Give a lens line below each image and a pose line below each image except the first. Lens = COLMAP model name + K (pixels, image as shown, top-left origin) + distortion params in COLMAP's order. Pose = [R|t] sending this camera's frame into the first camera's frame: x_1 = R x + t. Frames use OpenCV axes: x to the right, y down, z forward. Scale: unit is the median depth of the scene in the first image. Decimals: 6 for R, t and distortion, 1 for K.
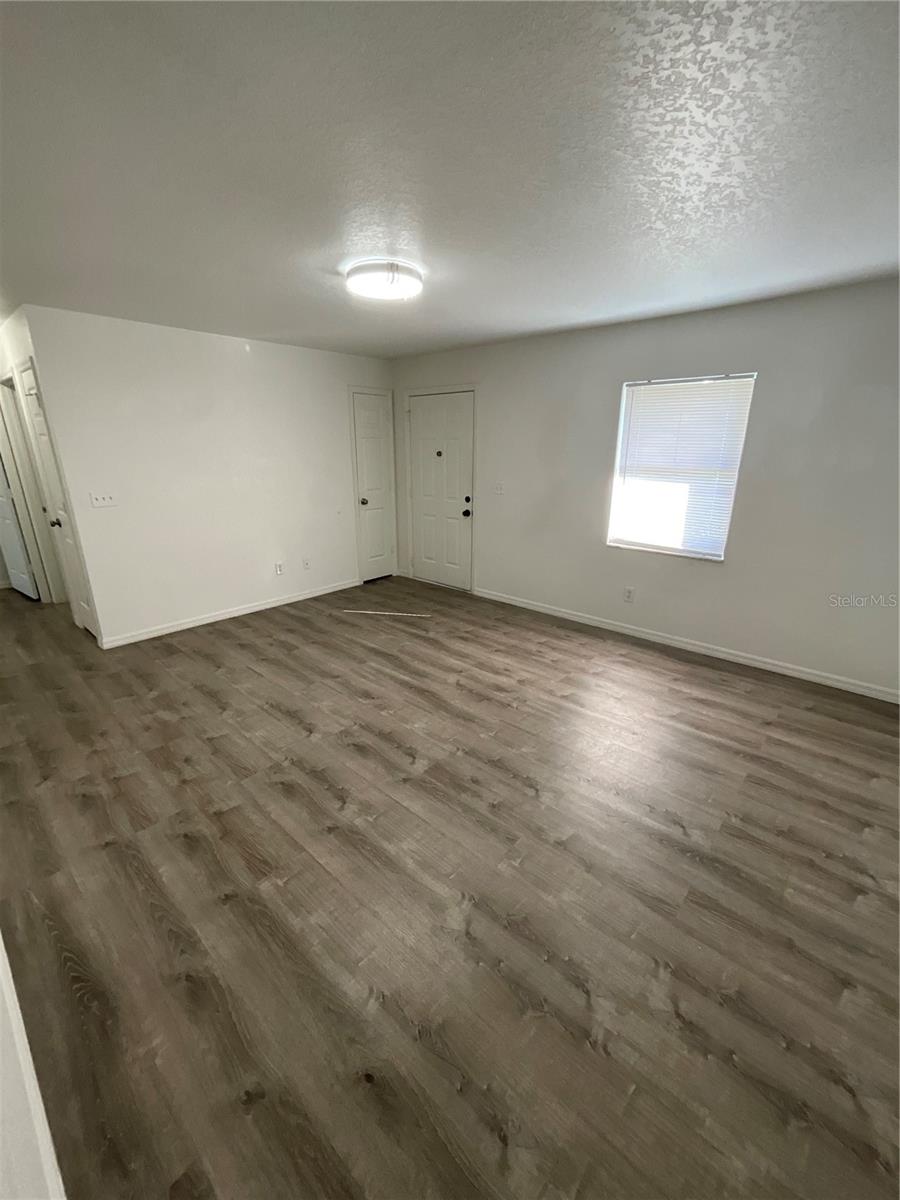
lens RADIAL K [[481.7, 0, 450.0], [0, 481.7, 600.0], [0, 0, 1]] dist [-0.000239, 0.000054]
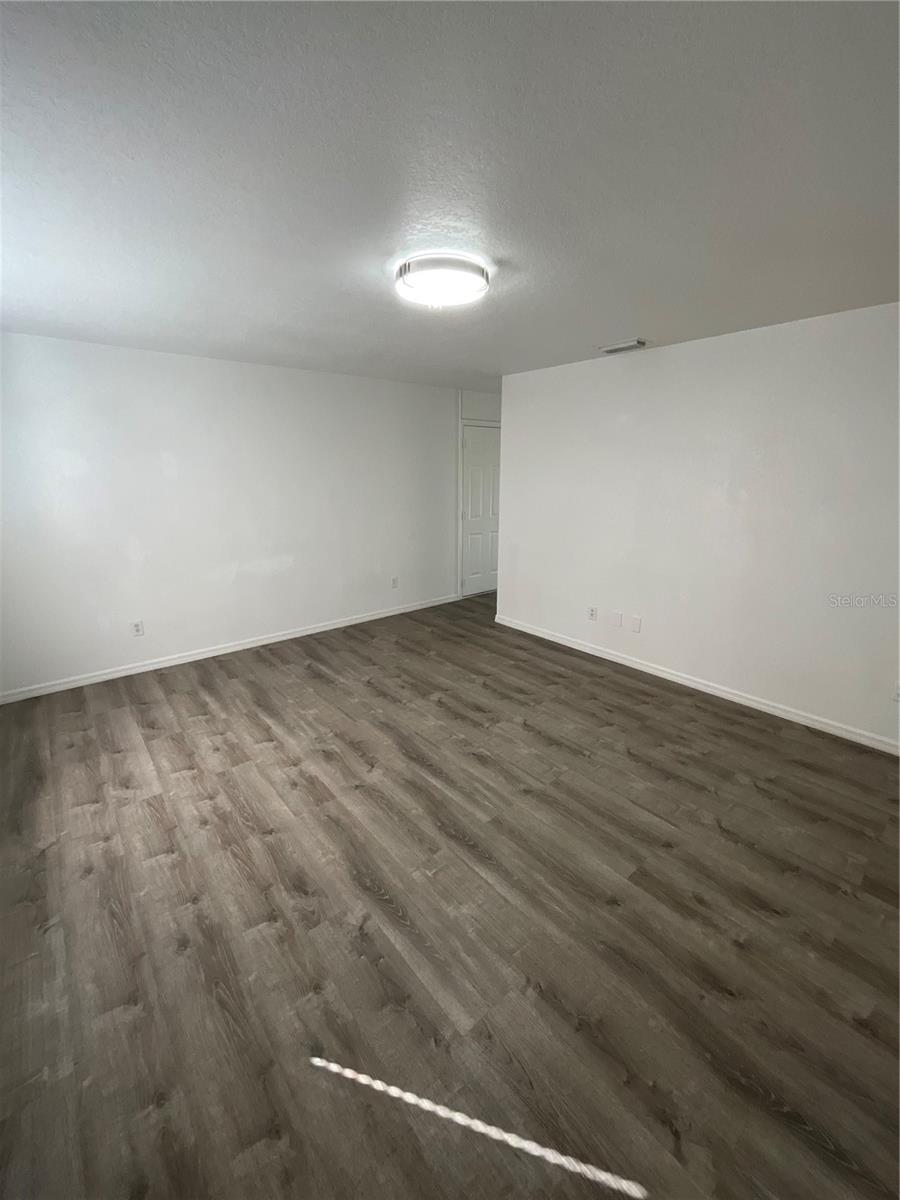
lens RADIAL K [[481.7, 0, 450.0], [0, 481.7, 600.0], [0, 0, 1]] dist [-0.000239, 0.000054]
pose [[-0.989855, -0.038777, 0.136686, -0.217591], [0.043533, 0.832990, 0.551573, -0.512470], [-0.135246, 0.551928, -0.822851, 1.521139]]
